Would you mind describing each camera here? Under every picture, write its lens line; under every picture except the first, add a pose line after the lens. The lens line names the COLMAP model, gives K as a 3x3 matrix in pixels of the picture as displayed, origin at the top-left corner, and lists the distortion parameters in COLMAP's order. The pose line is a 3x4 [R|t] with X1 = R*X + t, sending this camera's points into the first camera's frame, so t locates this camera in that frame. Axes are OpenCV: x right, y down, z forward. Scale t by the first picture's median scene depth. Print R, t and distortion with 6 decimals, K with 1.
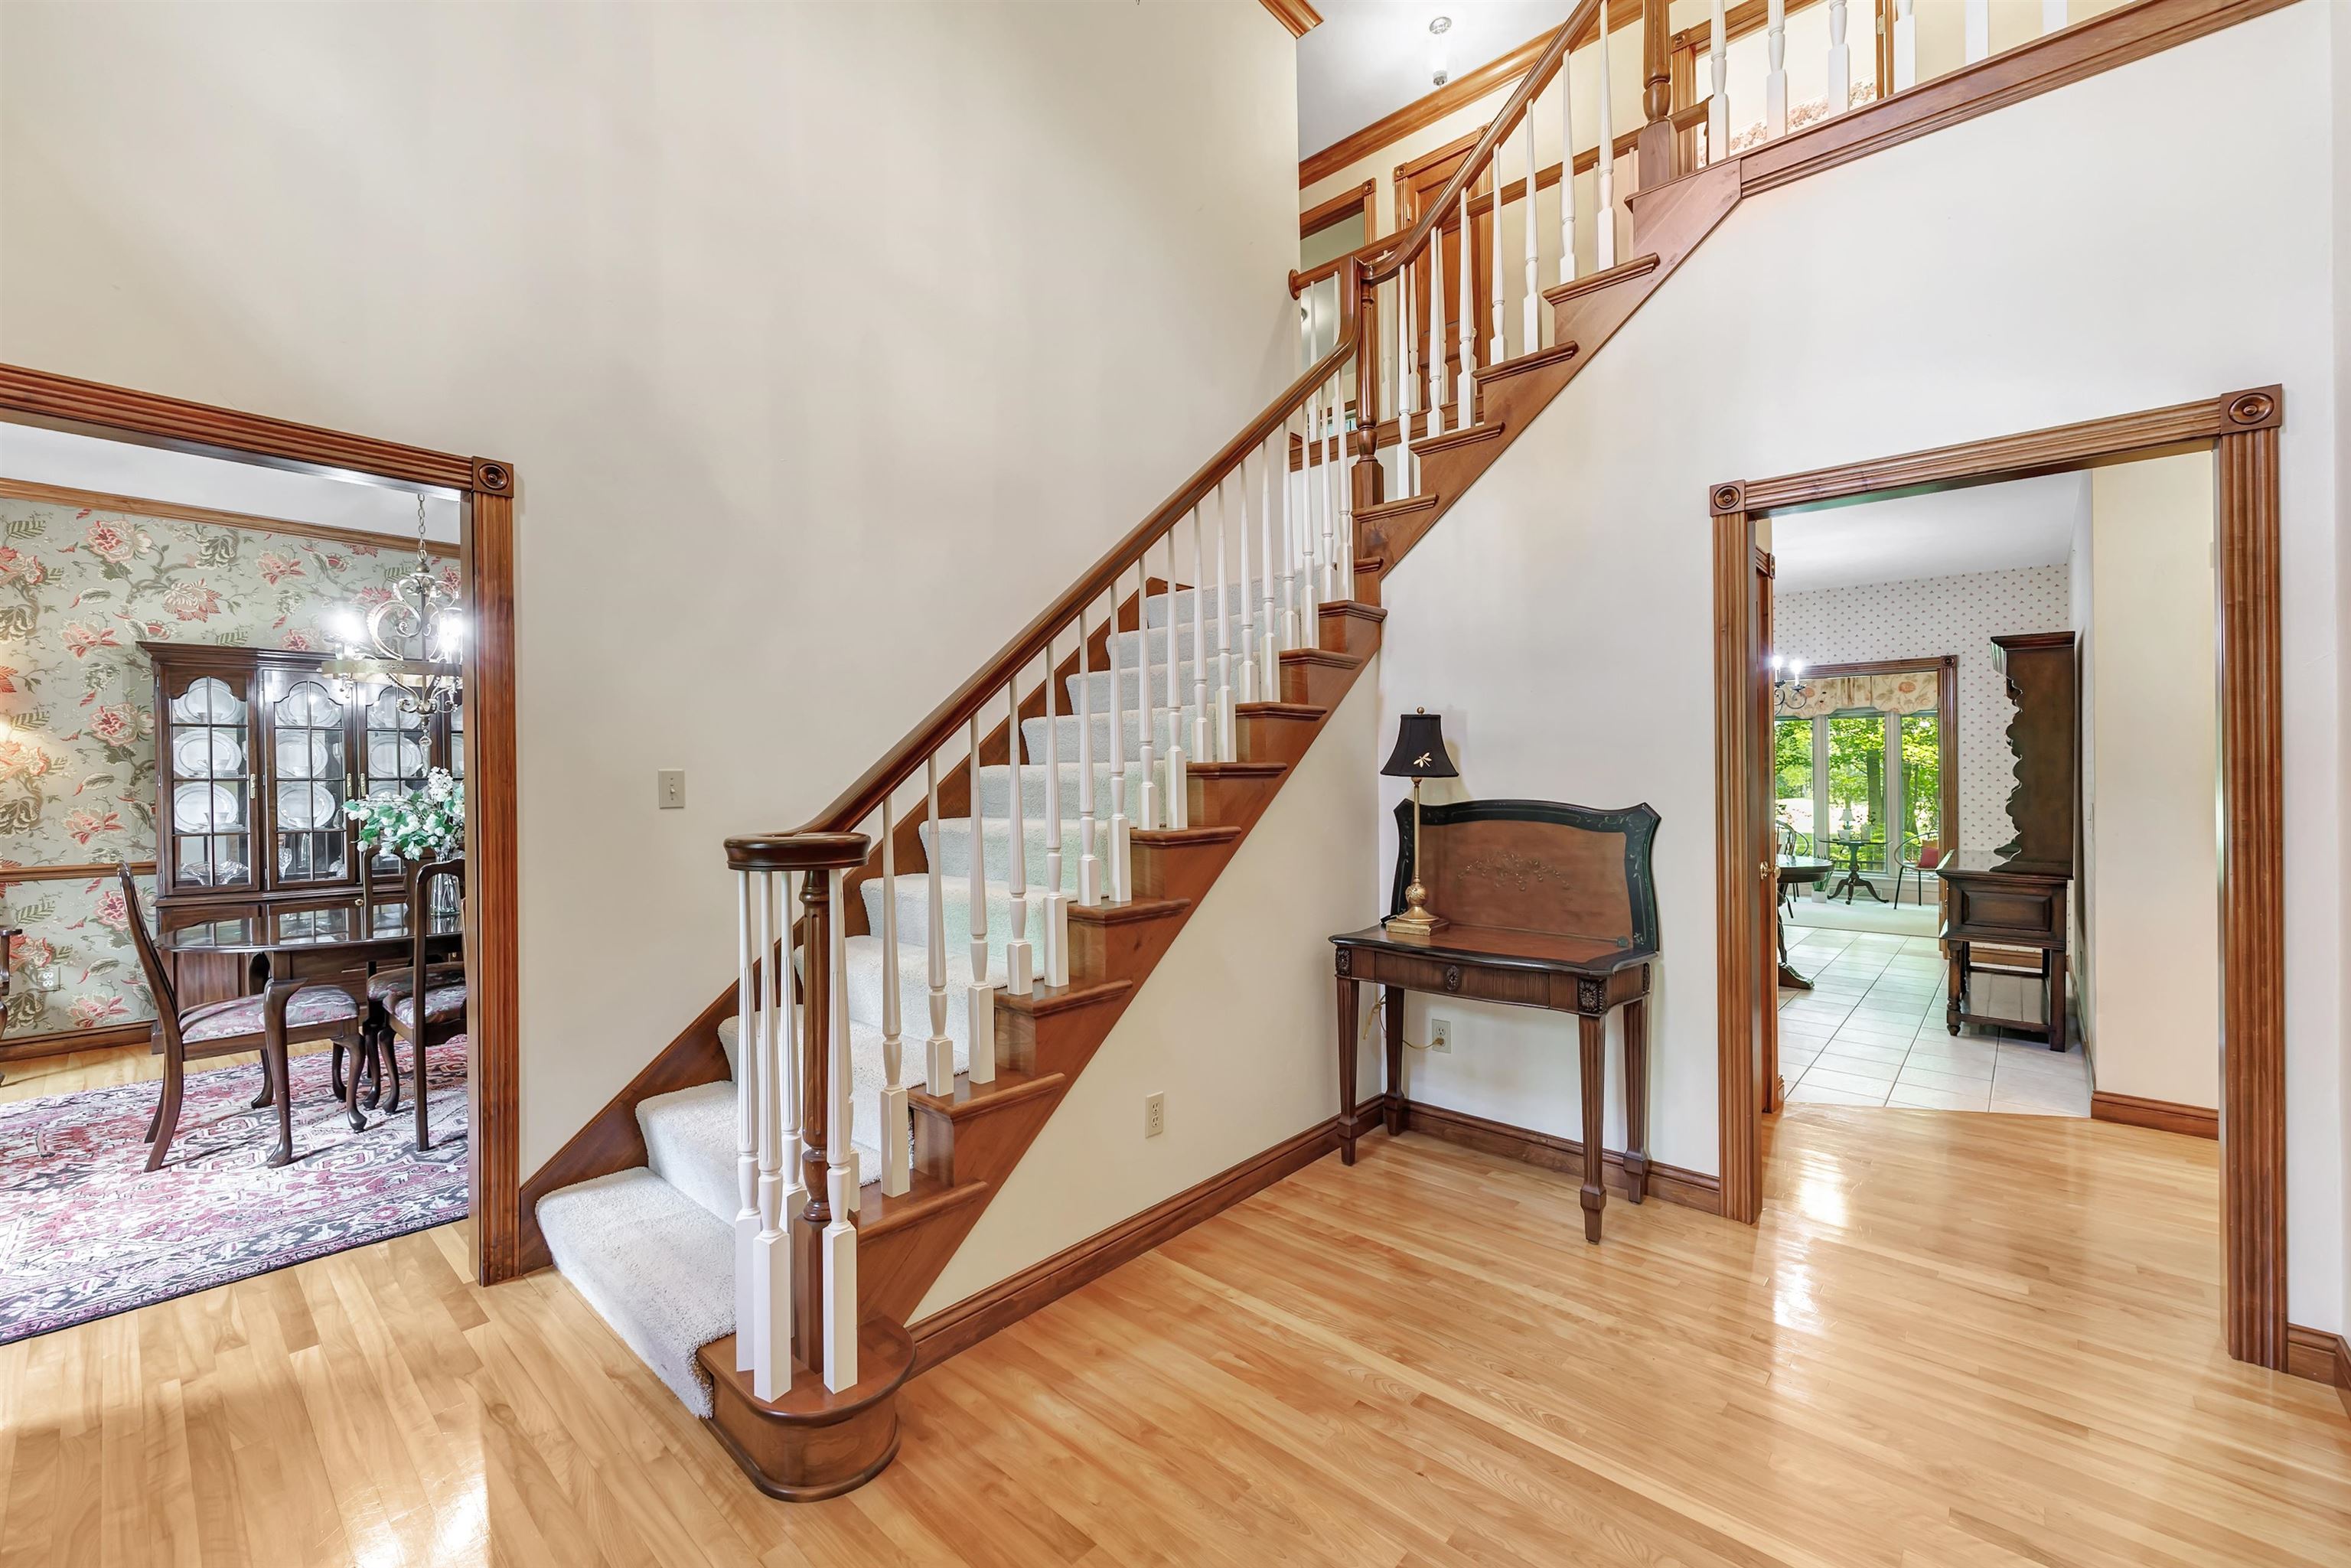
lens RADIAL K [[943.2, 0, 1175.5], [0, 943.2, 784.0], [0, 0, 1]] dist [-0.000023, -0.000073]
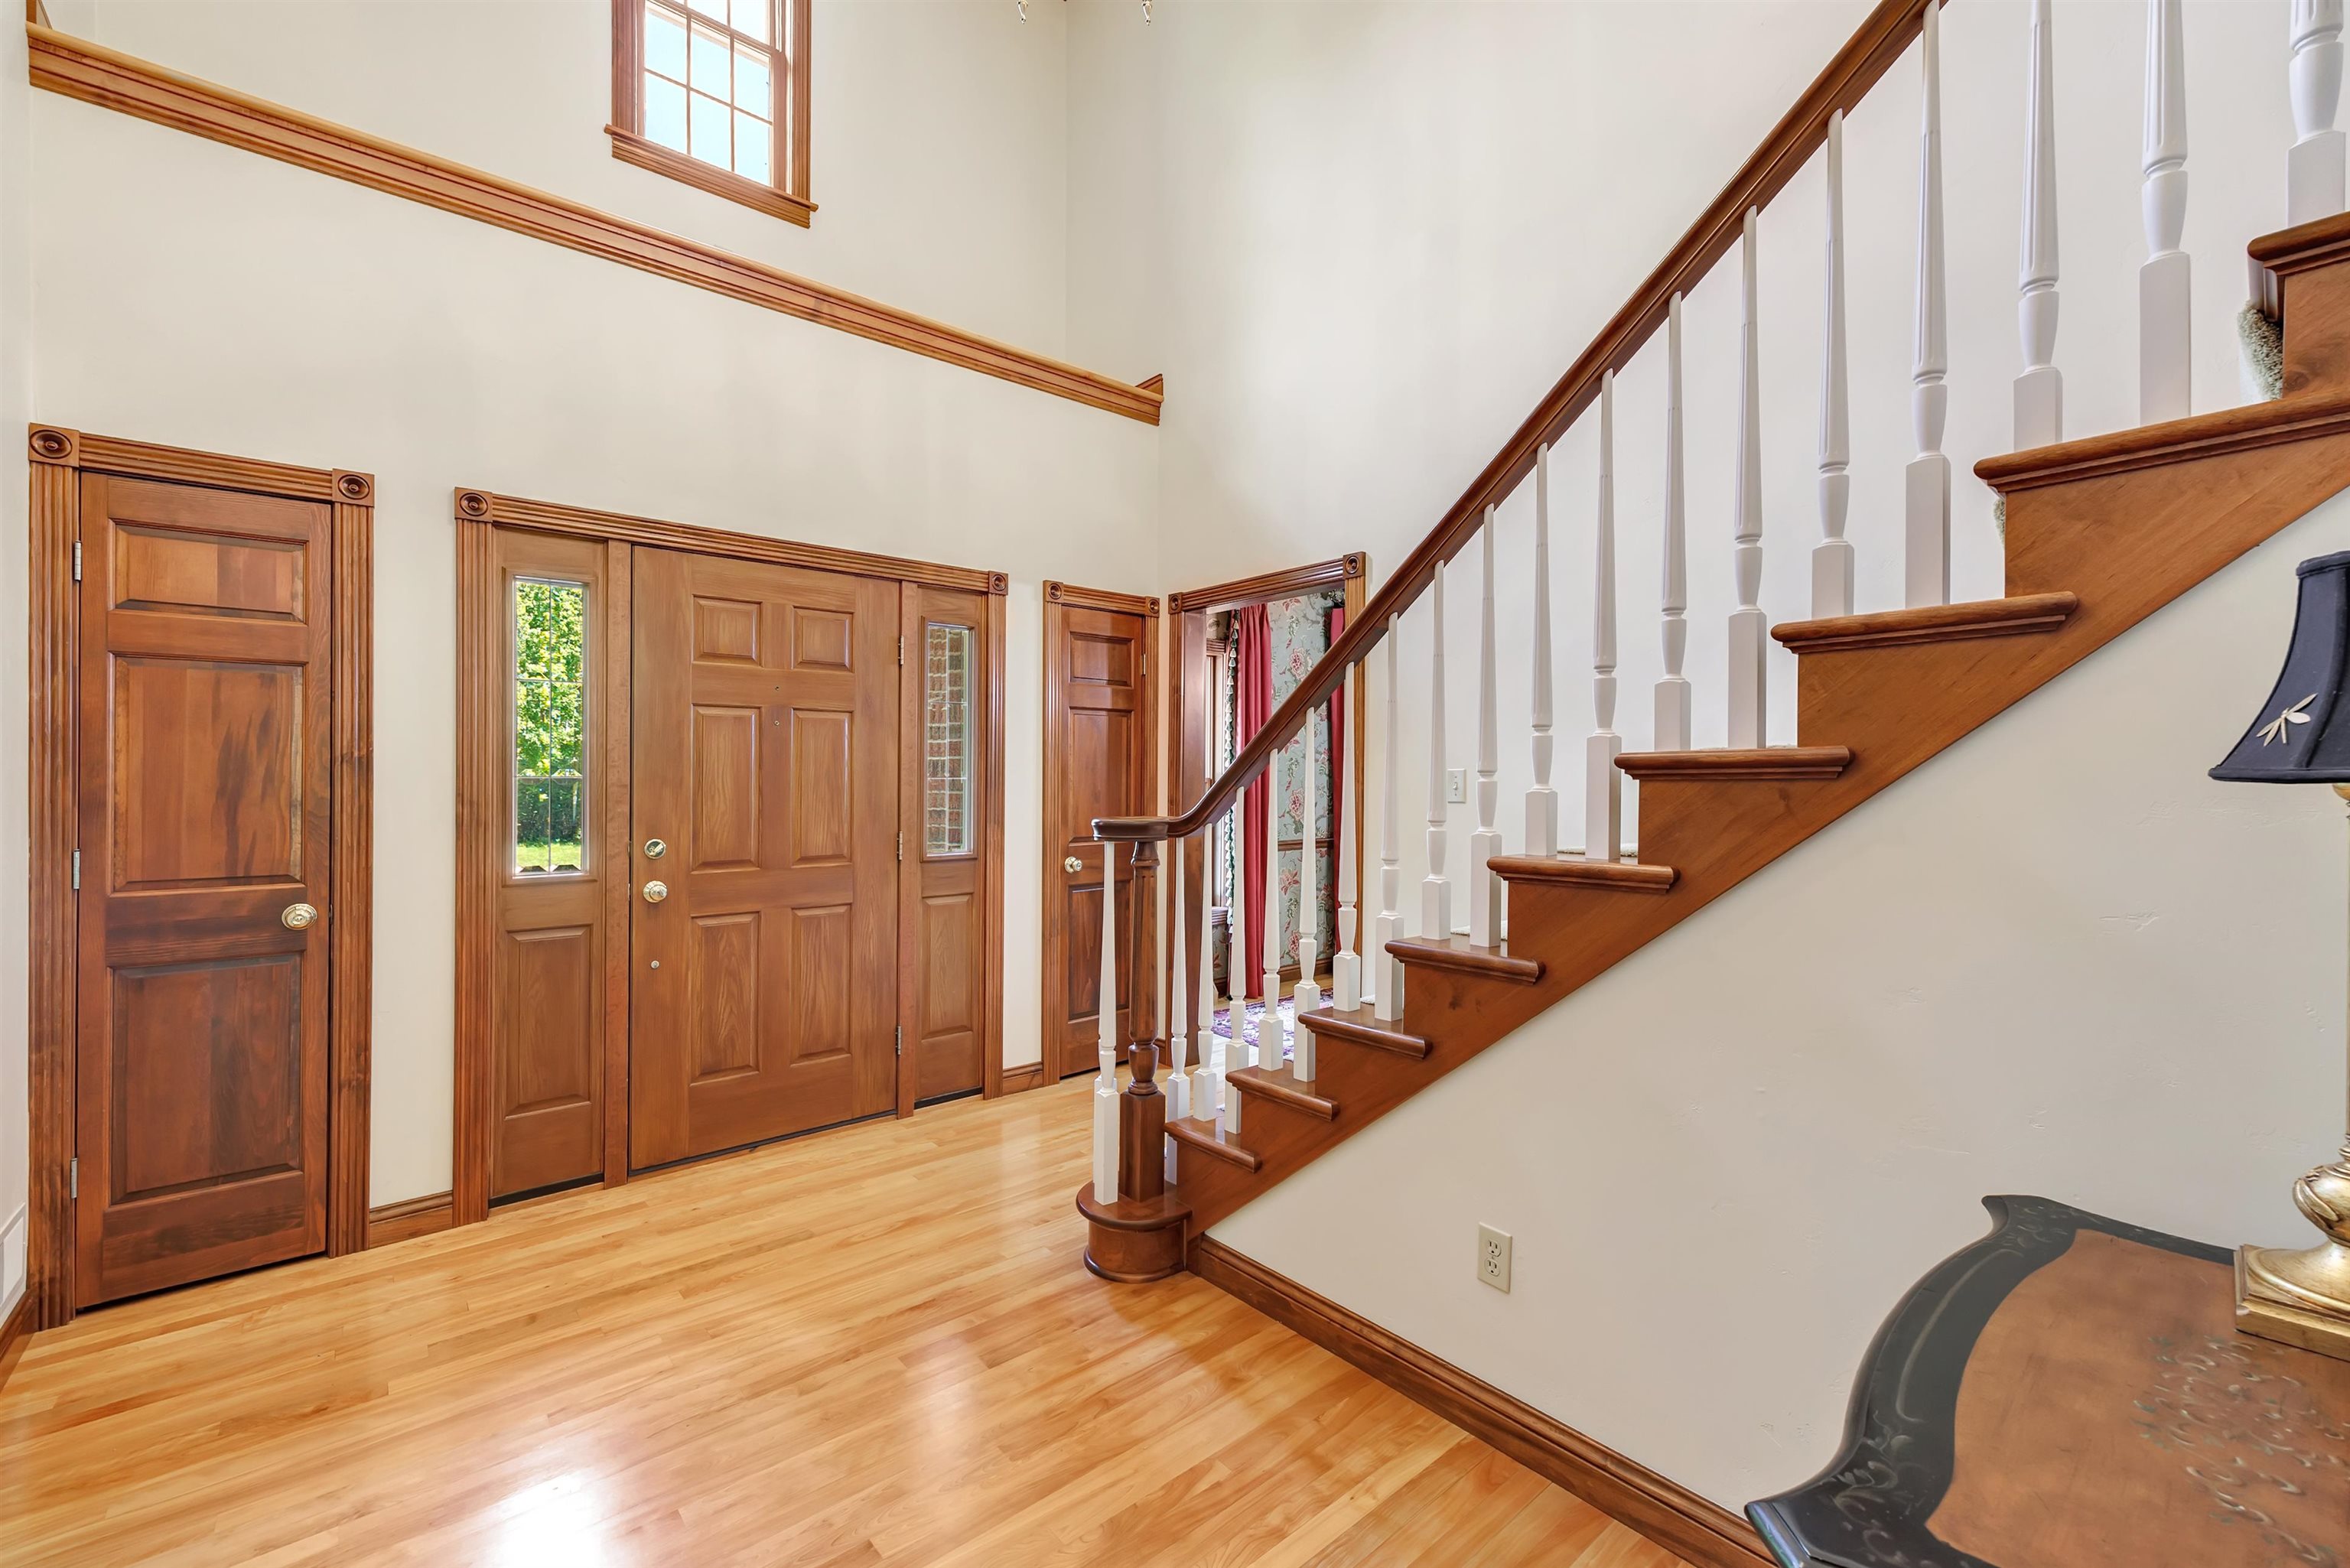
lens RADIAL K [[982.3, 0, 1175.0], [0, 982.3, 784.0], [0, 0, 1]] dist [-0.000331, -0.000059]
pose [[-0.125761, 0.016476, -0.991924, 1.183368], [-0.009567, 0.999795, 0.017820, -0.022625], [0.992014, 0.011731, -0.125578, 1.384043]]
